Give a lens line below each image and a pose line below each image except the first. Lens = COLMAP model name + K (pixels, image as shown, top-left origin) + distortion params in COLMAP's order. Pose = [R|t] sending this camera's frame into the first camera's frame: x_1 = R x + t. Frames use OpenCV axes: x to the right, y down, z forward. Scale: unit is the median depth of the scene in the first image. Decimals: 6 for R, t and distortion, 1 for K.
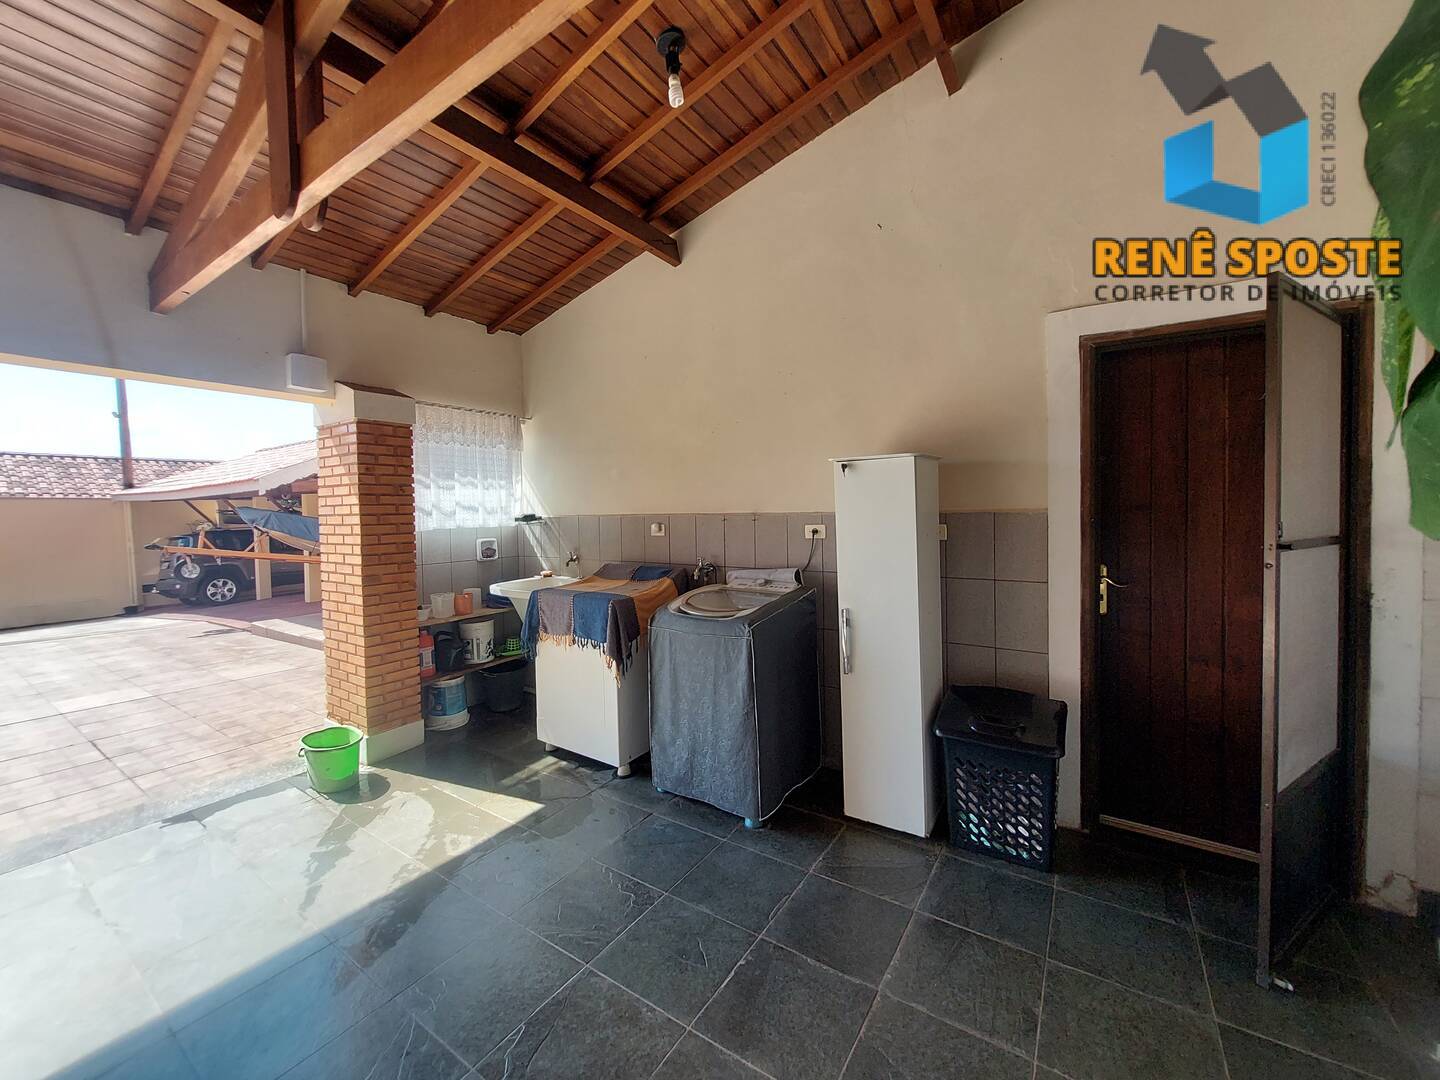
lens RADIAL K [[564.3, 0, 719.8], [0, 564.3, 527.0], [0, 0, 1]] dist [-0.003649, -0.000532]
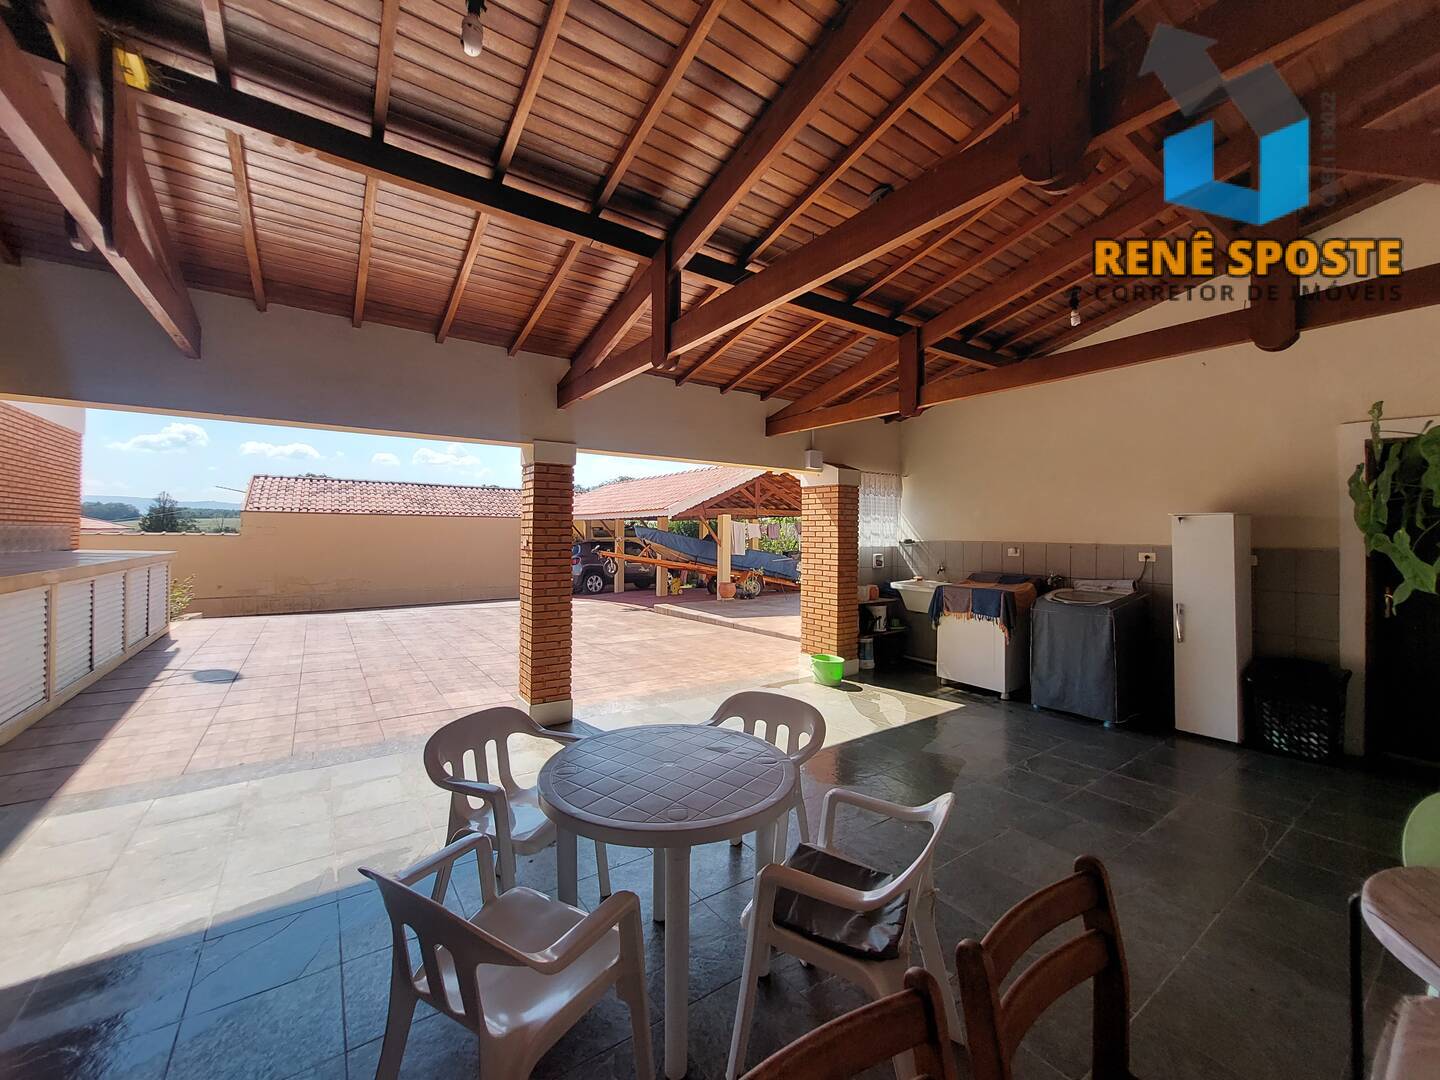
lens RADIAL K [[564.3, 0, 713.6], [0, 564.3, 531.3], [0, 0, 1]] dist [-0.003649, -0.000532]
pose [[0.928702, 0.024609, -0.370009, -0.366023], [-0.035968, 0.999069, -0.023830, 0.017224], [0.369078, 0.035440, 0.928722, -0.873340]]
